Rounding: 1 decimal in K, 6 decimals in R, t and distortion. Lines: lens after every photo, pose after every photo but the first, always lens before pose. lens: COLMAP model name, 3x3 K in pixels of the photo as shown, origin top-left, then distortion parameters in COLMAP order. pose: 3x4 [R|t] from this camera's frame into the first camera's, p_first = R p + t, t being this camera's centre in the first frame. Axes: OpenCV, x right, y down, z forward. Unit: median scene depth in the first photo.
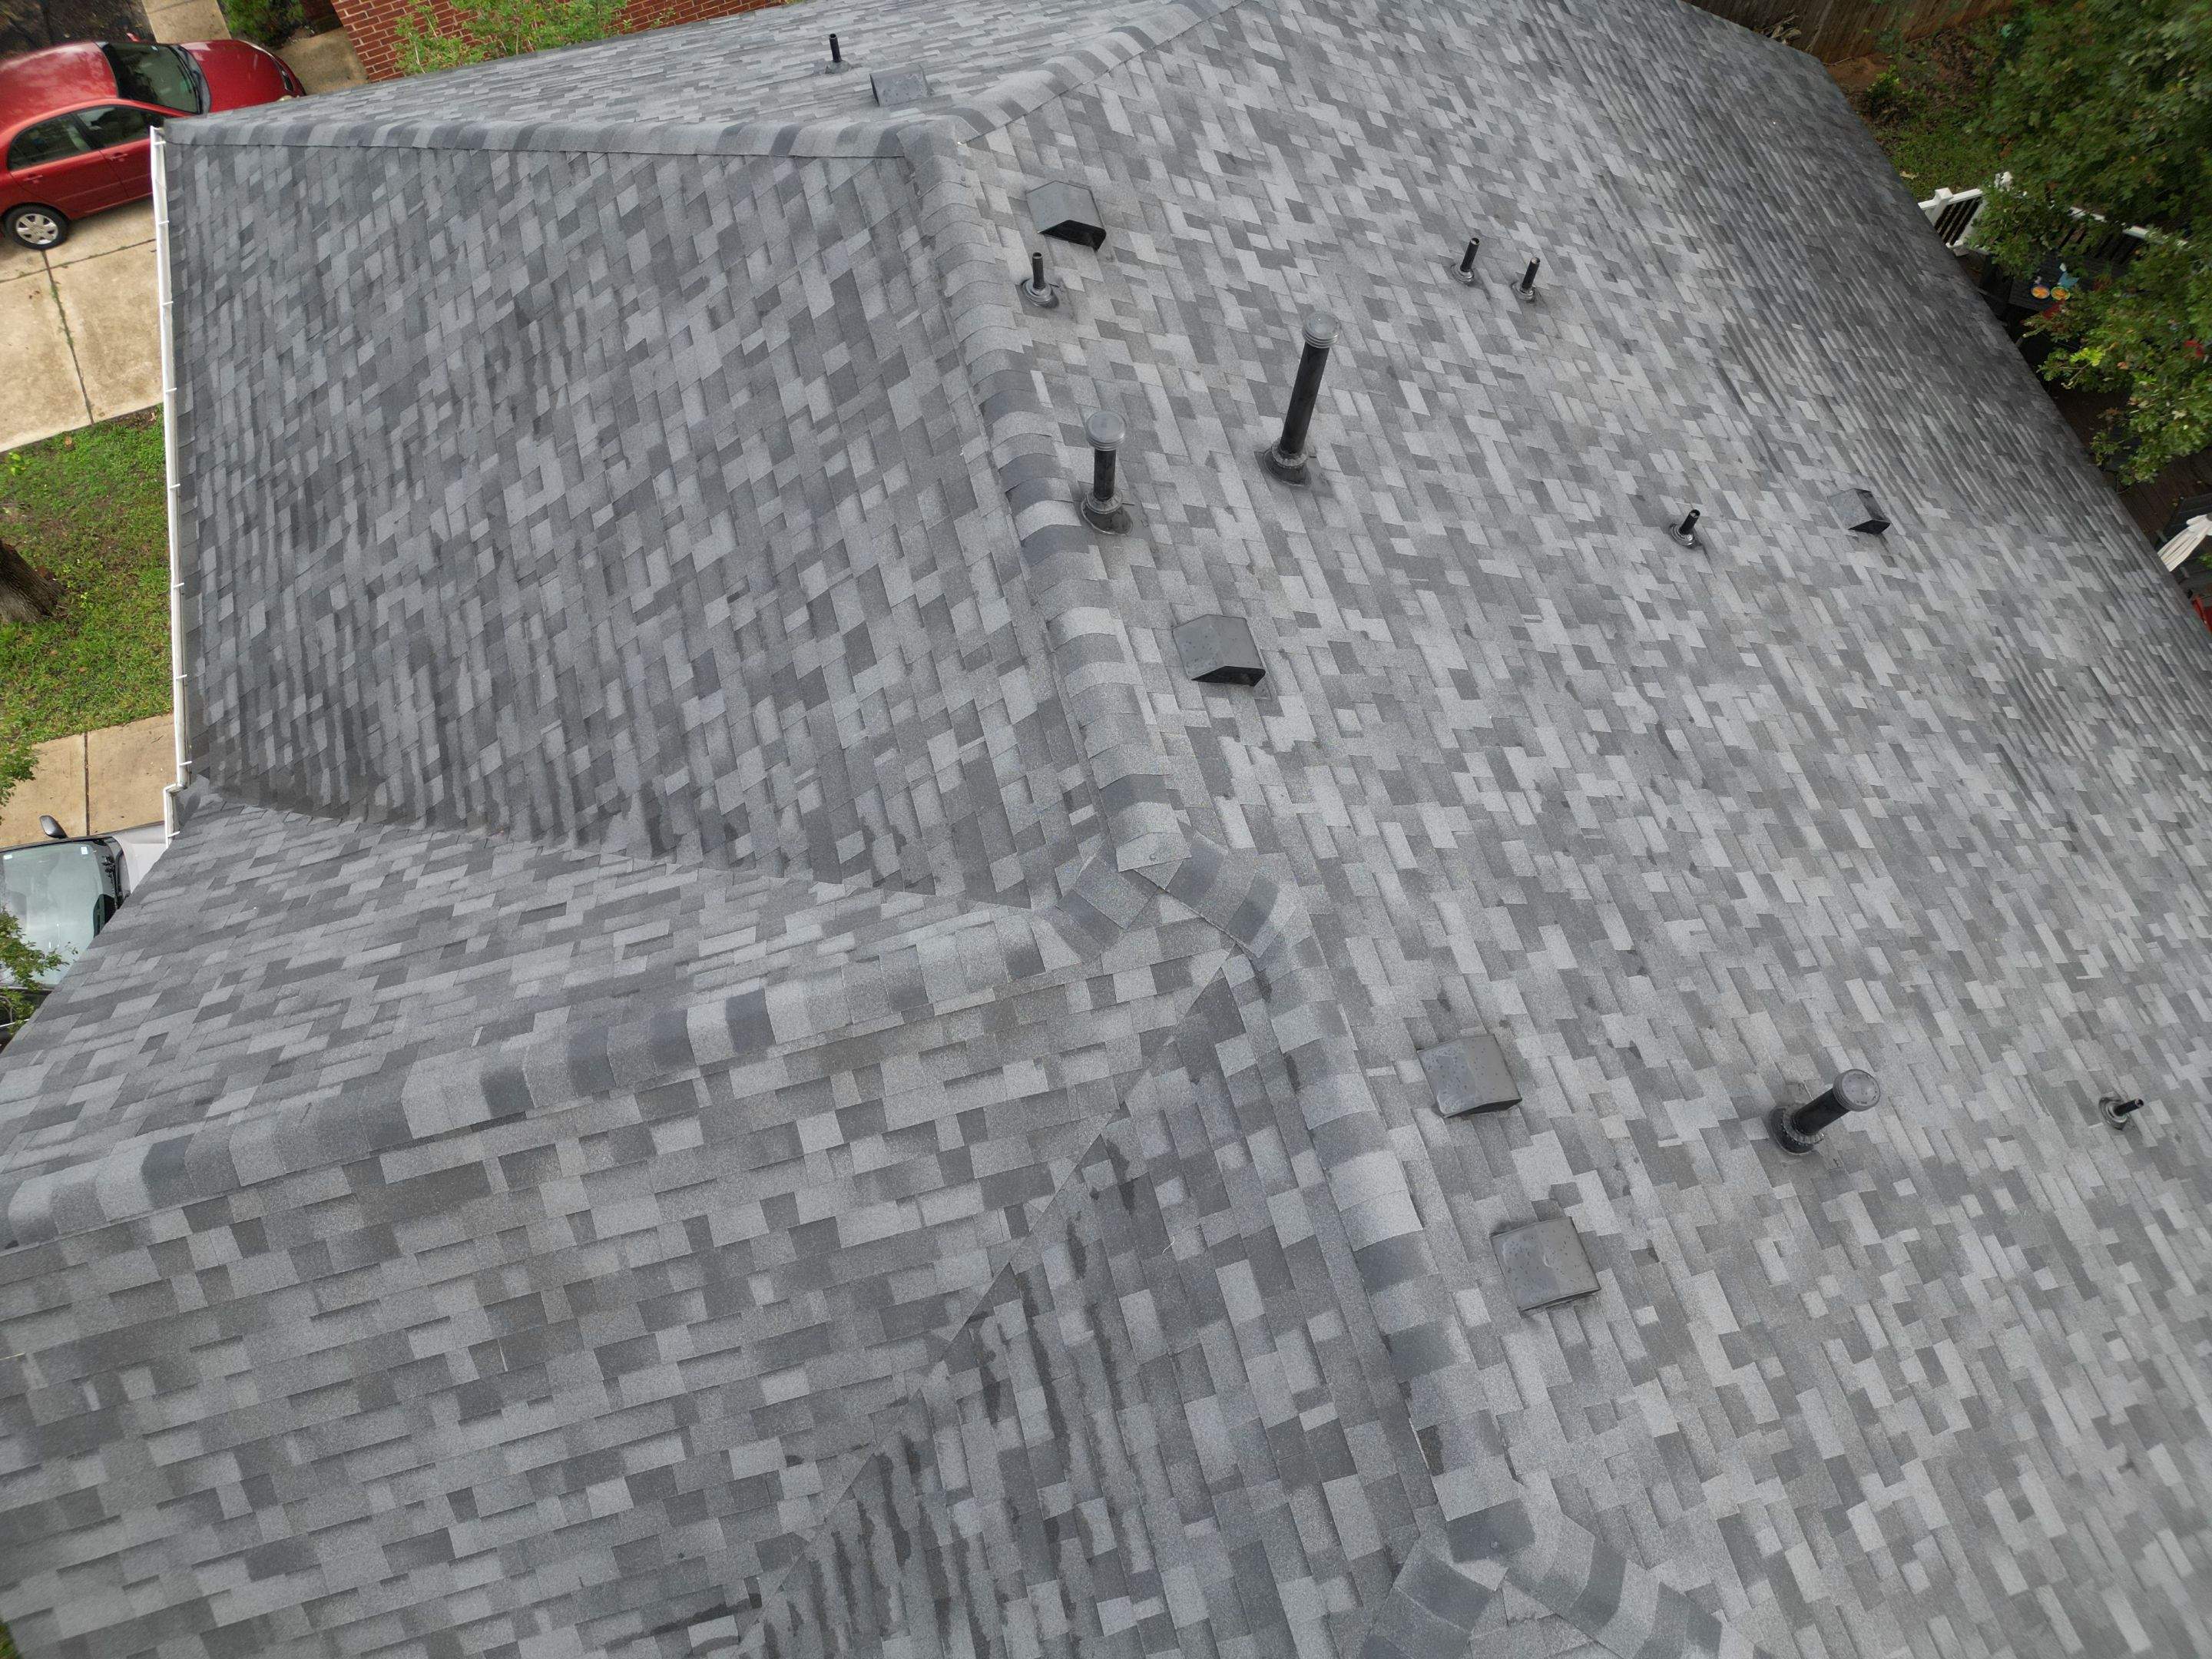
lens RADIAL K [[1542.5, 0, 1101.6], [0, 1542.5, 828.4], [0, 0, 1]] dist [0.079284, -0.080394]
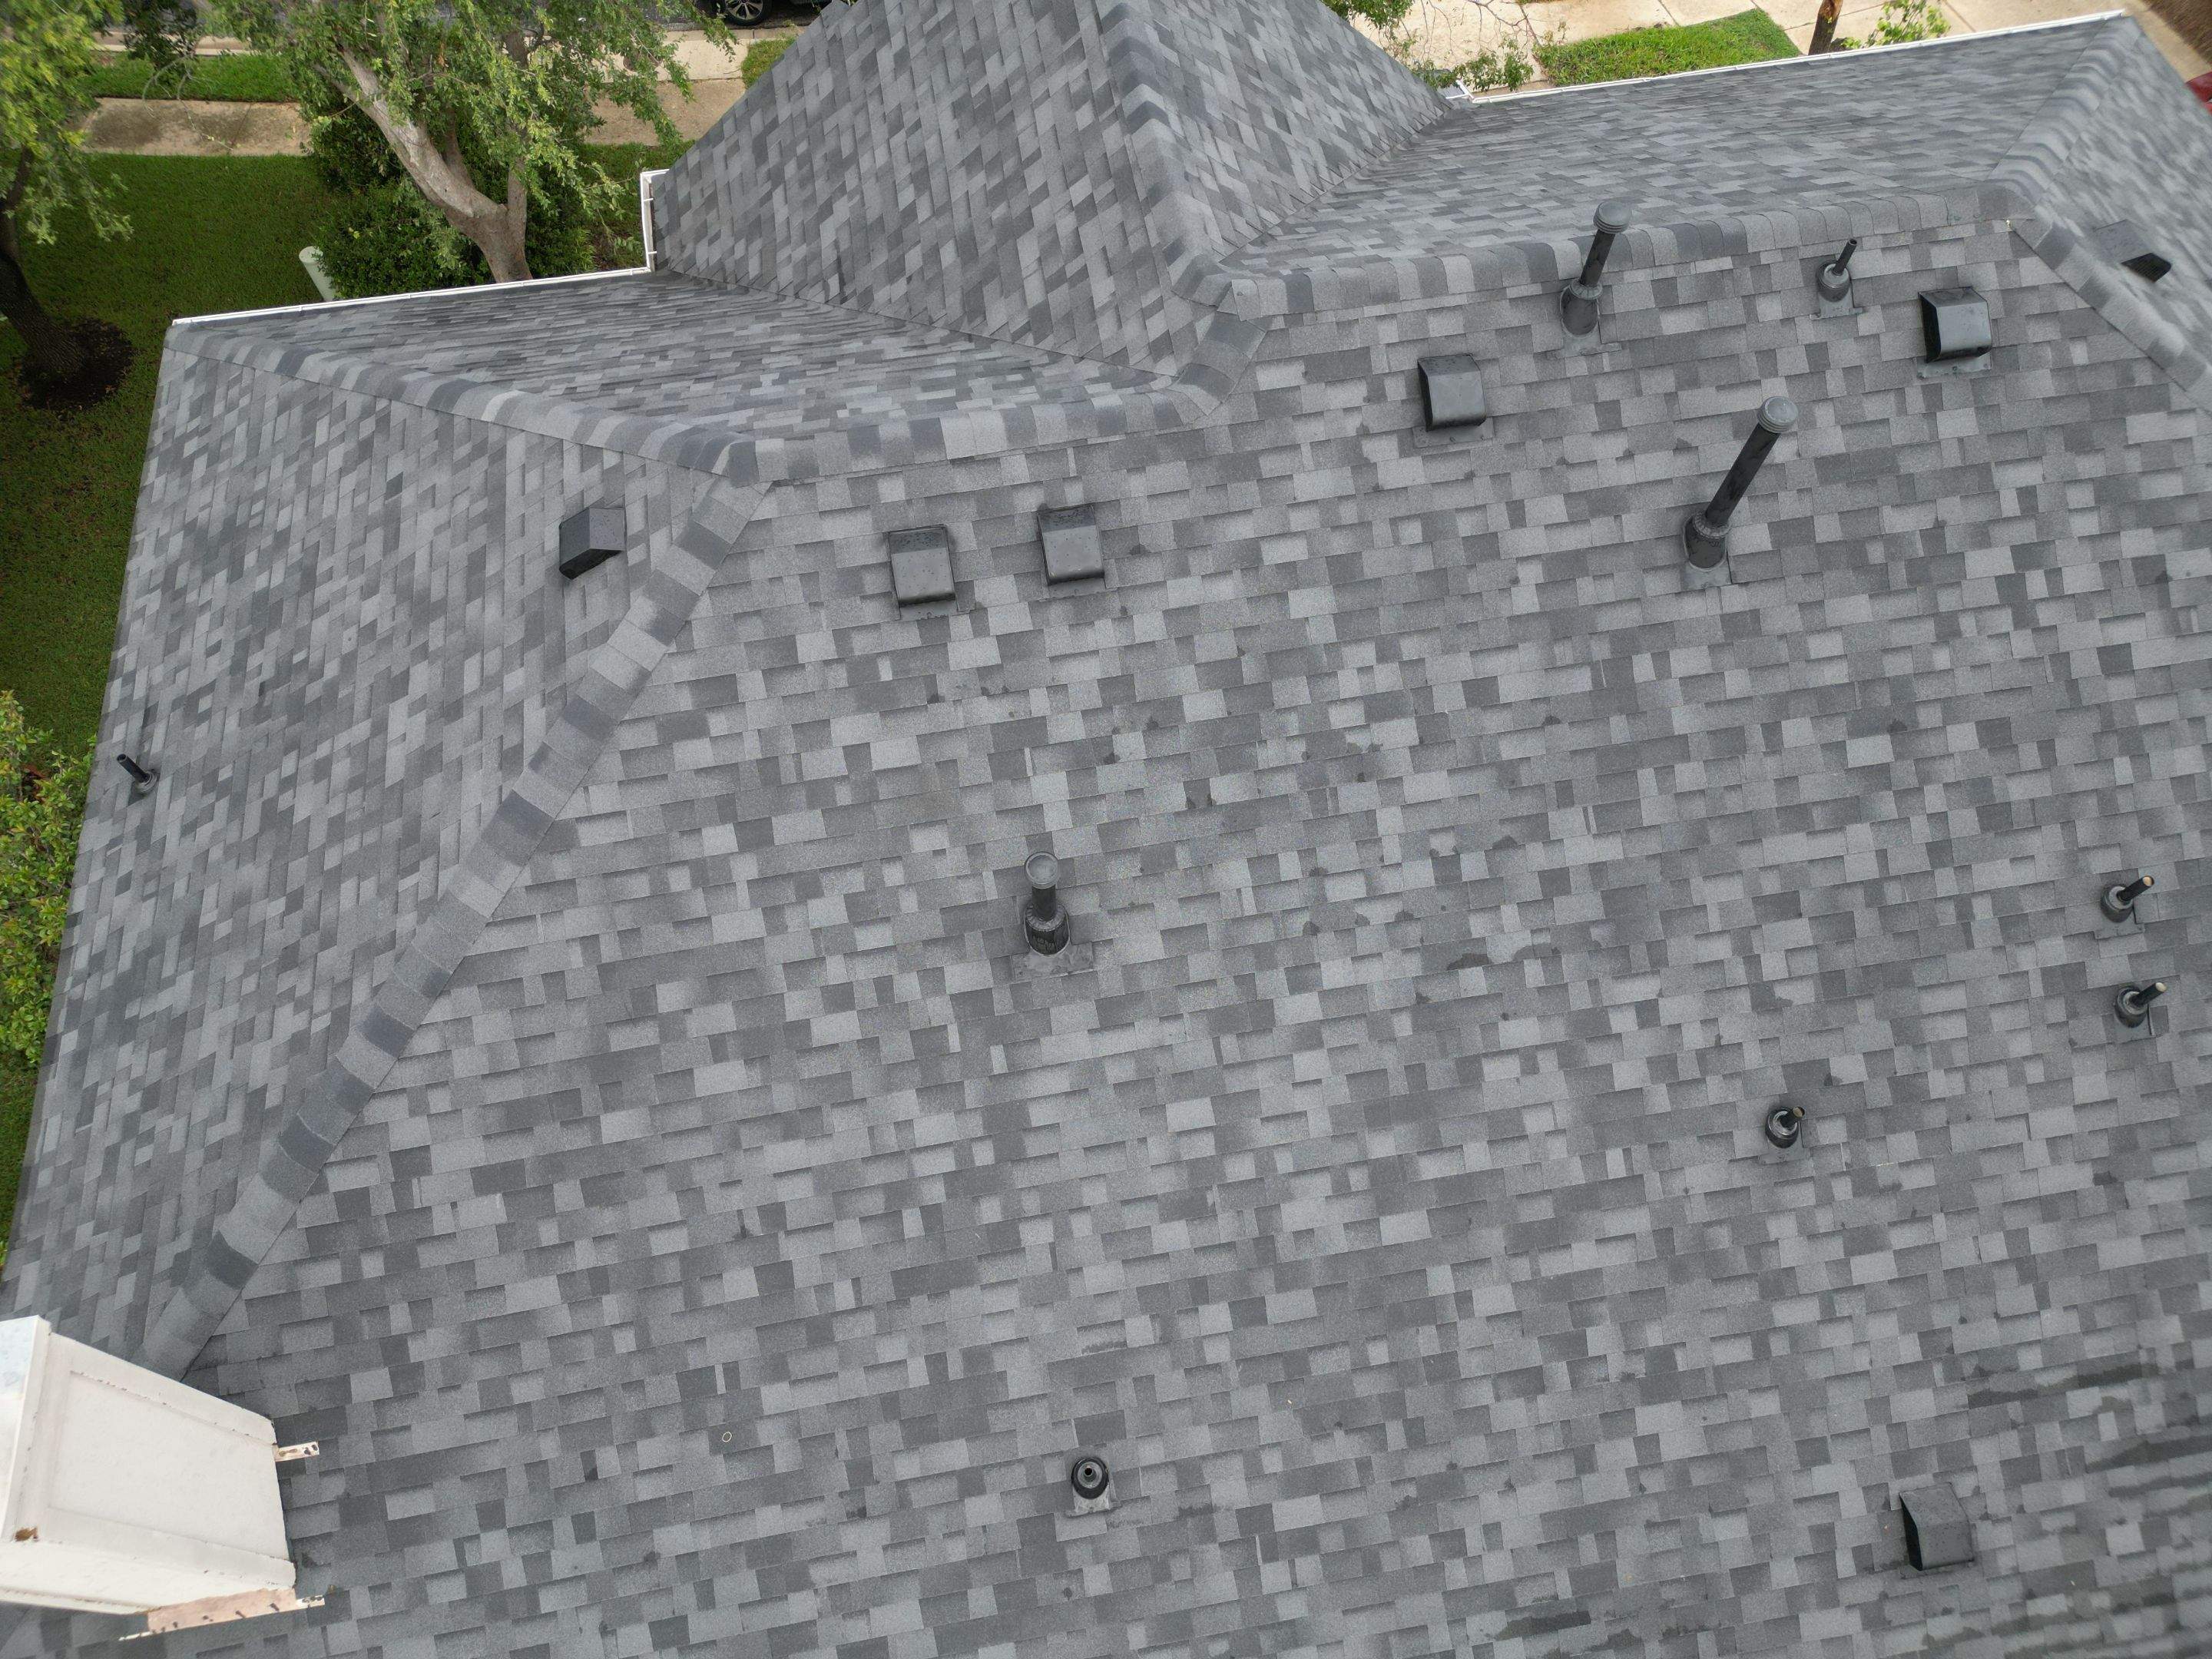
lens RADIAL K [[1542.5, 0, 1102.0], [0, 1542.5, 829.9], [0, 0, 1]] dist [0.079284, -0.080394]
pose [[-0.102016, 0.867450, -0.486953, 0.881331], [-0.895809, 0.132751, 0.424151, -0.305820], [0.432573, 0.479487, 0.763526, 0.141985]]
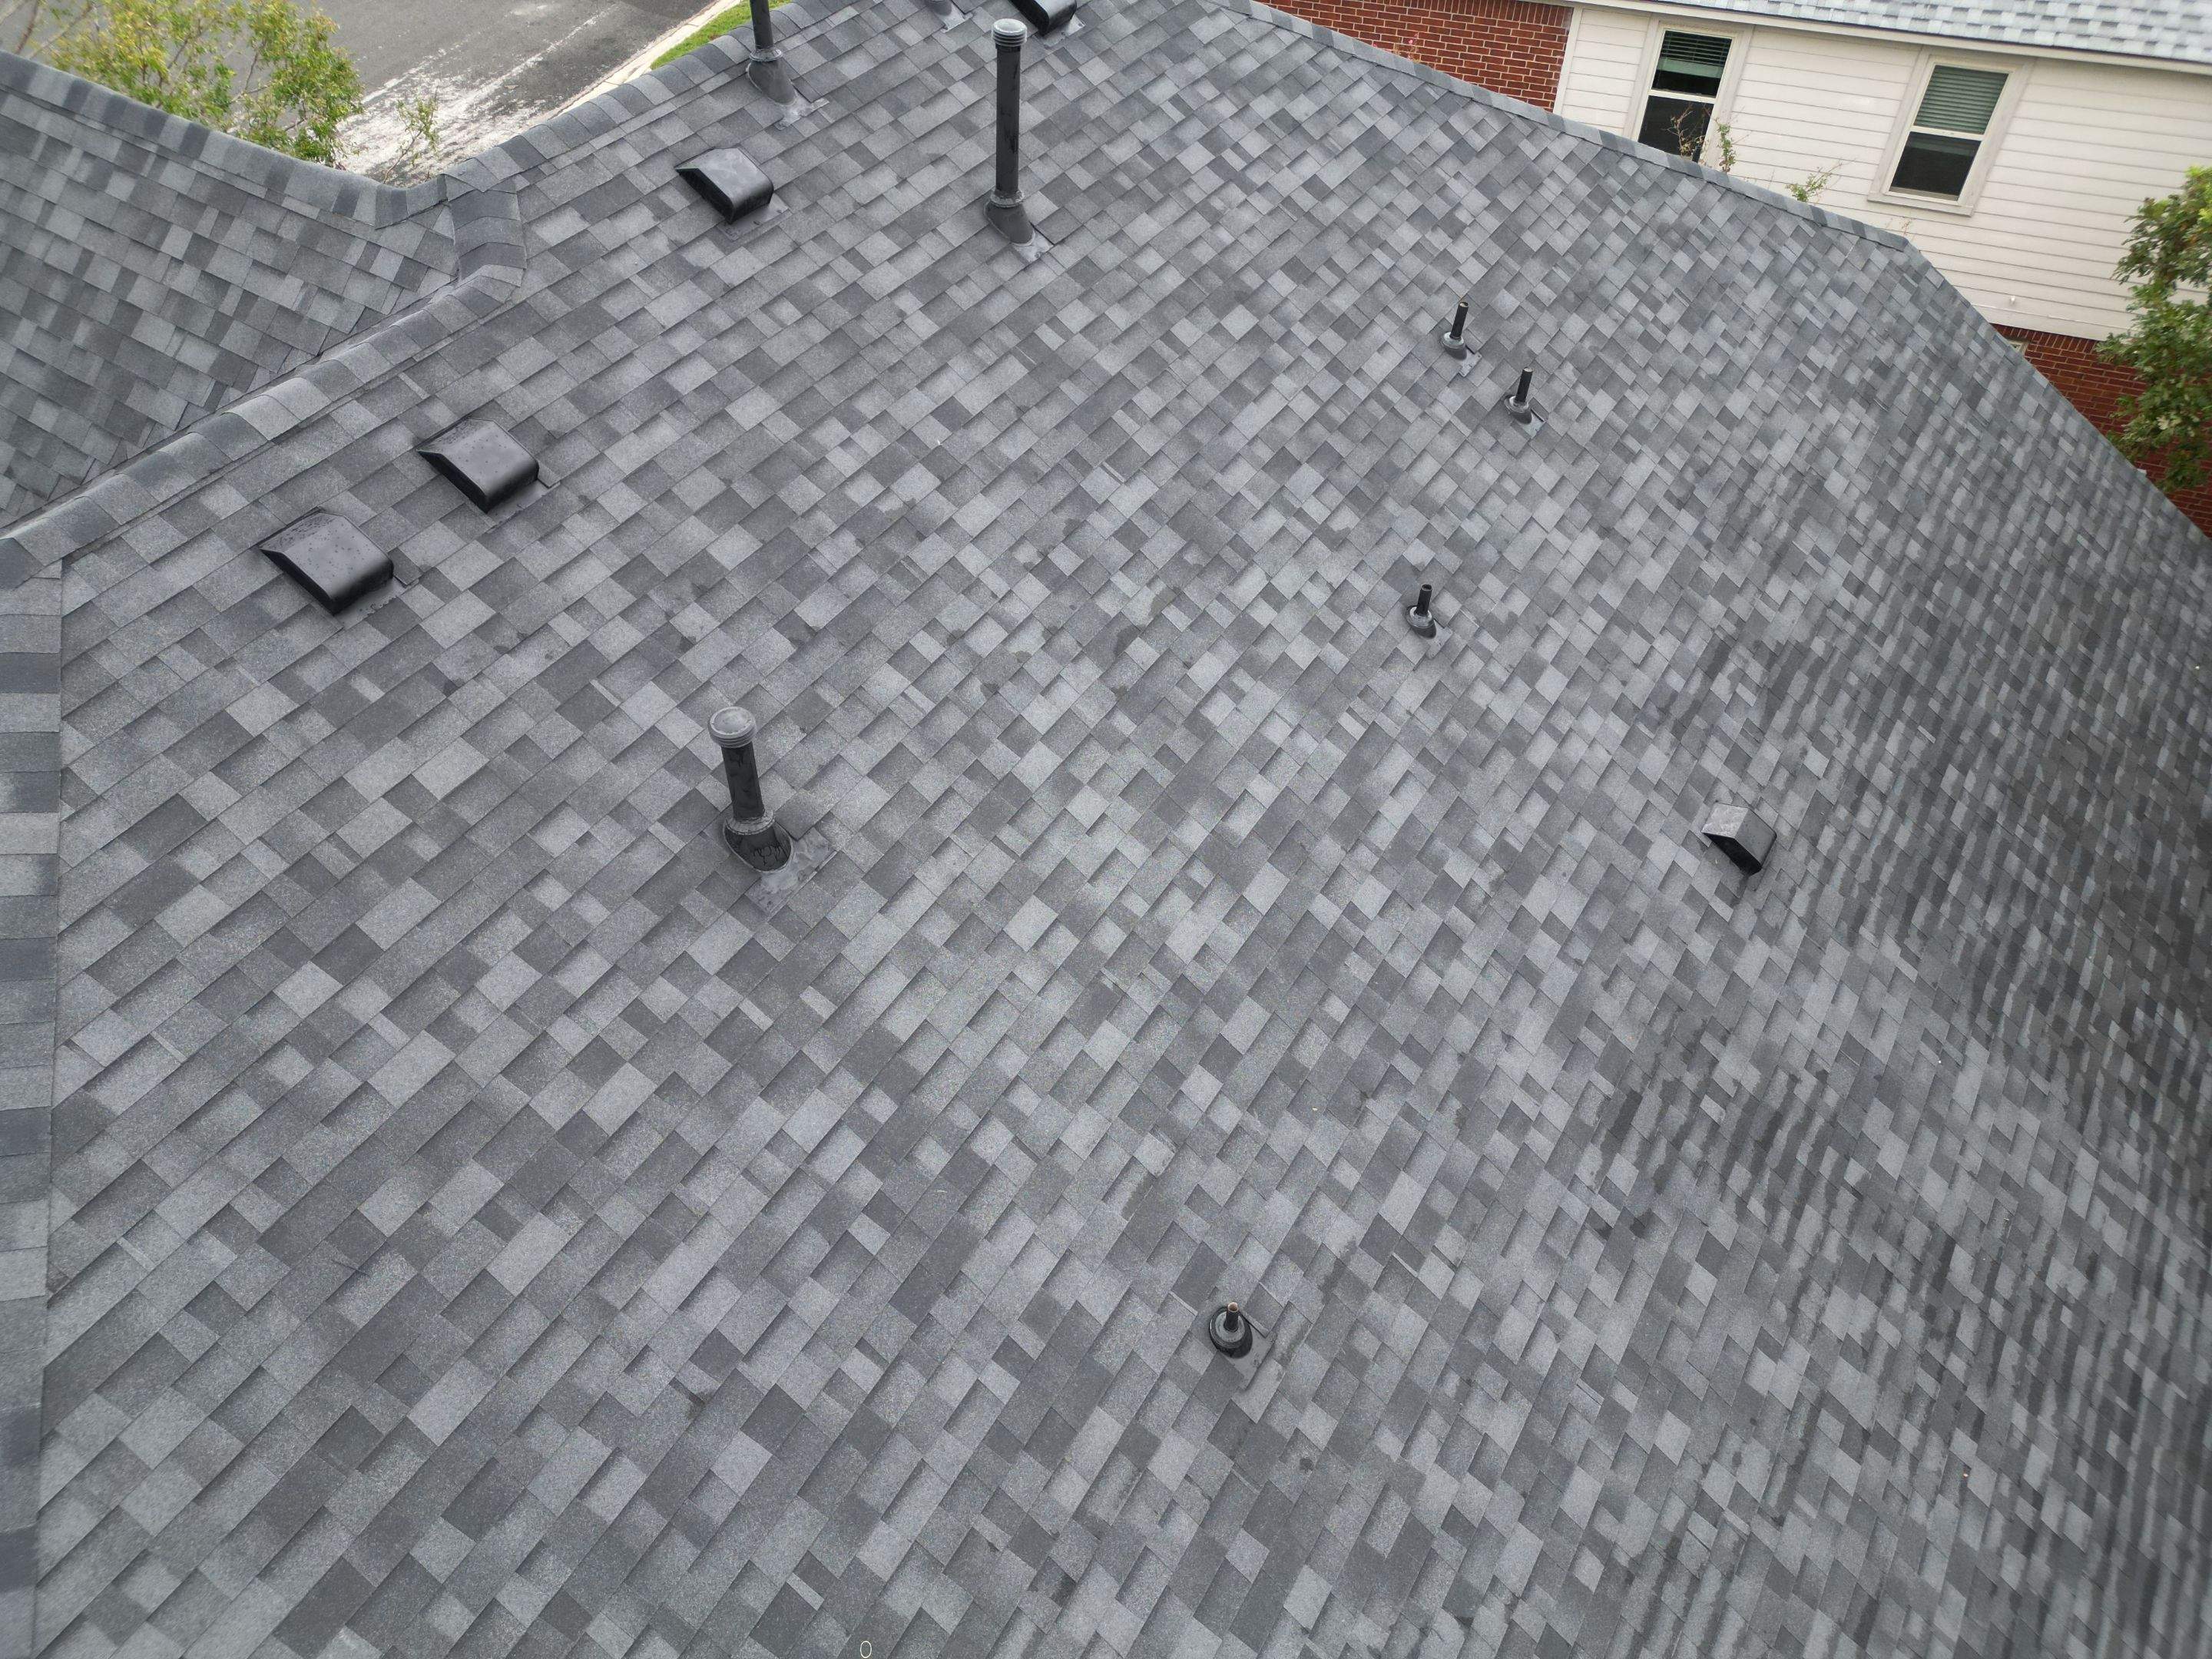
lens RADIAL K [[1542.5, 0, 1102.8], [0, 1542.5, 828.5], [0, 0, 1]] dist [0.079284, -0.080394]
pose [[0.669155, 0.549086, -0.500735, 0.976769], [-0.671510, 0.735390, -0.090970, 0.132025], [0.318285, 0.397122, 0.860807, 0.291776]]
